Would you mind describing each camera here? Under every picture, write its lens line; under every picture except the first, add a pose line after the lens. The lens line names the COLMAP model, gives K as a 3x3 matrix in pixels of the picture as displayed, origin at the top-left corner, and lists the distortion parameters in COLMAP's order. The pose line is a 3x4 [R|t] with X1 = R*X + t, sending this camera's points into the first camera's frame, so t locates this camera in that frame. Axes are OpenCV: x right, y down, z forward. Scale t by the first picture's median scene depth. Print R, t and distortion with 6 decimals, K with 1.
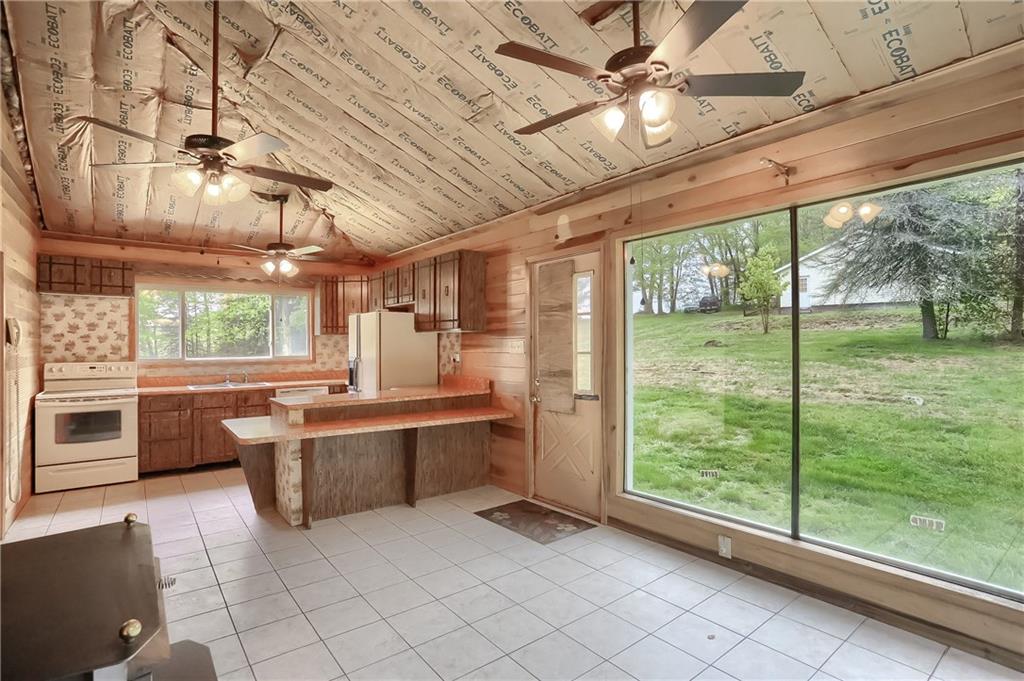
lens RADIAL K [[517.8, 0, 512.0], [0, 517.8, 340.5], [0, 0, 1]] dist [-0.043827, 0.001526]
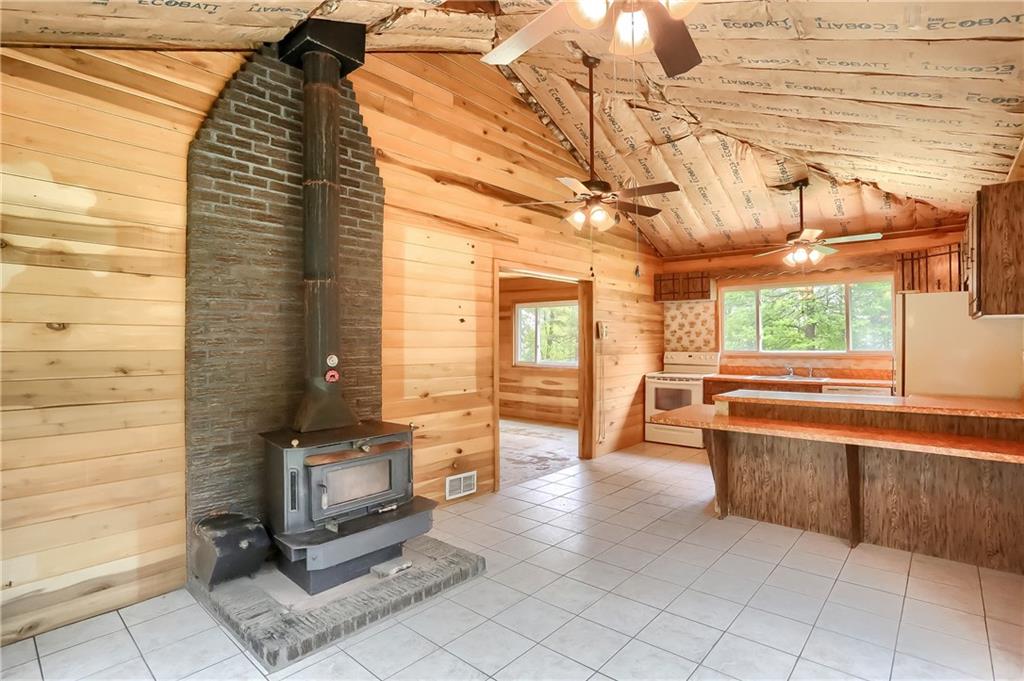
lens RADIAL K [[517.8, 0, 512.0], [0, 517.8, 340.5], [0, 0, 1]] dist [-0.043827, 0.001526]
pose [[0.163447, 0.001276, -0.986551, 0.422416], [0.009639, 0.999949, 0.002890, 0.005415], [0.986505, -0.009981, 0.163426, 0.337483]]
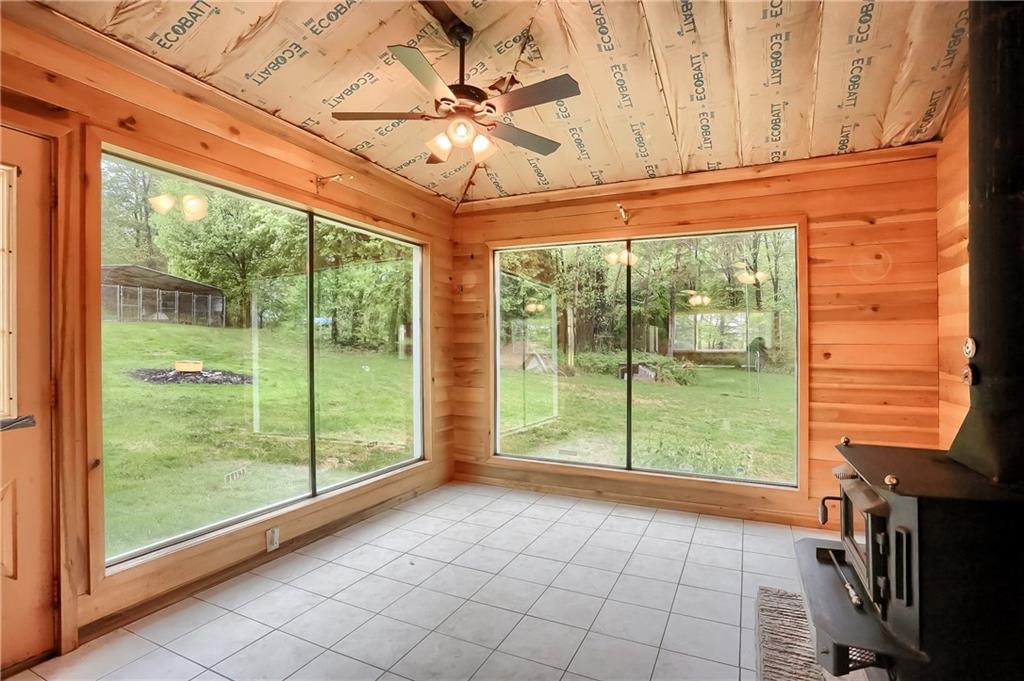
lens RADIAL K [[511.6, 0, 512.0], [0, 511.6, 340.5], [0, 0, 1]] dist [-0.000378, 0.000949]
pose [[-0.455553, 0.019429, 0.889996, -0.420184], [-0.002199, 0.999734, -0.022950, 0.034378], [-0.890206, -0.012412, -0.455390, 0.675842]]
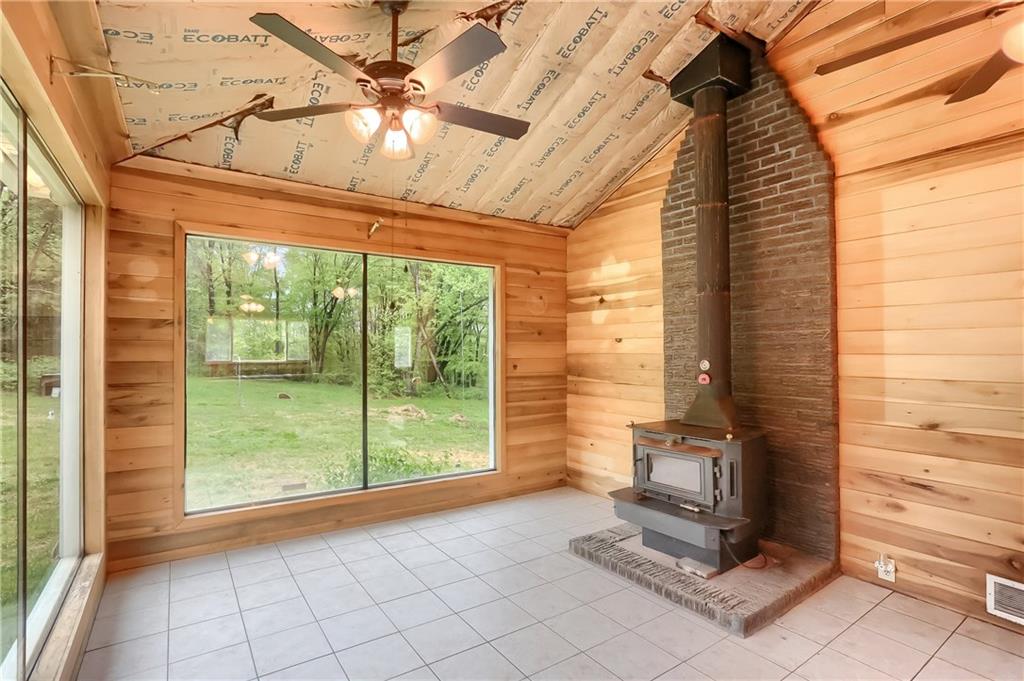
lens RADIAL K [[511.6, 0, 512.0], [0, 511.6, 340.5], [0, 0, 1]] dist [-0.000378, 0.000949]
pose [[-0.996450, 0.013987, 0.083021, -0.033080], [0.011981, 0.999625, -0.024609, 0.010274], [-0.083334, -0.023527, -0.996244, 0.940218]]
